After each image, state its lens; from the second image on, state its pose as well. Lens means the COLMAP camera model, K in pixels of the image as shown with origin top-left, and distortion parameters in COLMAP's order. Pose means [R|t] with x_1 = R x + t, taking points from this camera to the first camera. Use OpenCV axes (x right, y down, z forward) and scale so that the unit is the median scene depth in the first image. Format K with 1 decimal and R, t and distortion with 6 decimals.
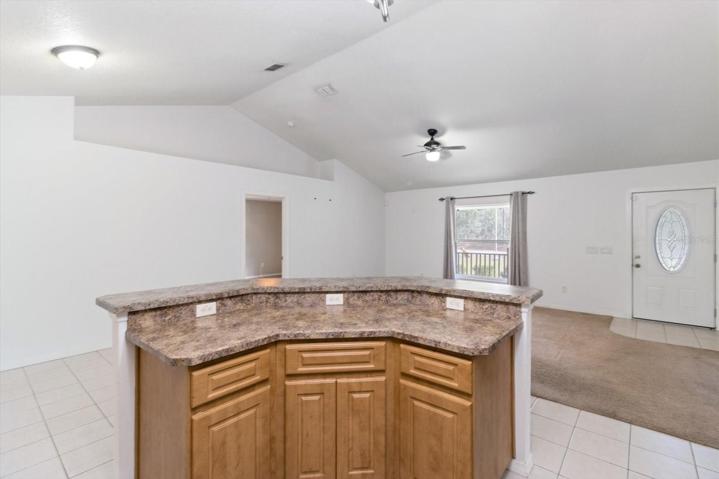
lens RADIAL K [[328.6, 0, 359.2], [0, 328.6, 232.7], [0, 0, 1]] dist [0.004190, 0.000173]
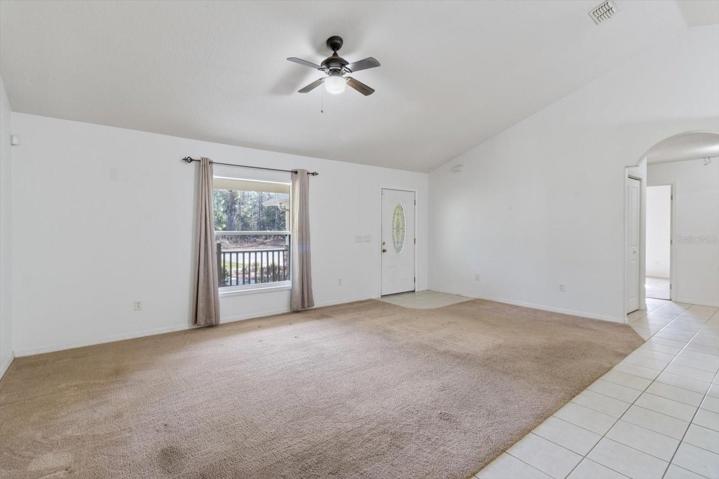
lens RADIAL K [[344.0, 0, 358.3], [0, 344.0, 230.7], [0, 0, 1]] dist [0.000387, 0.000223]
pose [[0.189486, -0.001413, 0.981882, -0.357029], [0.001737, 0.999998, 0.001104, 0.025701], [-0.981882, 0.001496, 0.189488, 0.810380]]
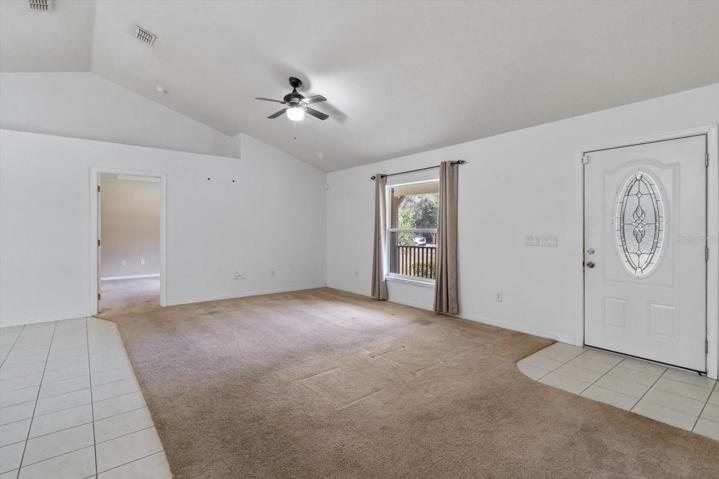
lens RADIAL K [[344.0, 0, 358.3], [0, 344.0, 230.7], [0, 0, 1]] dist [0.000387, 0.000223]
pose [[0.982332, 0.004131, -0.187099, 0.494570], [-0.003829, 0.999991, 0.001978, 0.031935], [0.187106, -0.001227, 0.982339, 0.240933]]
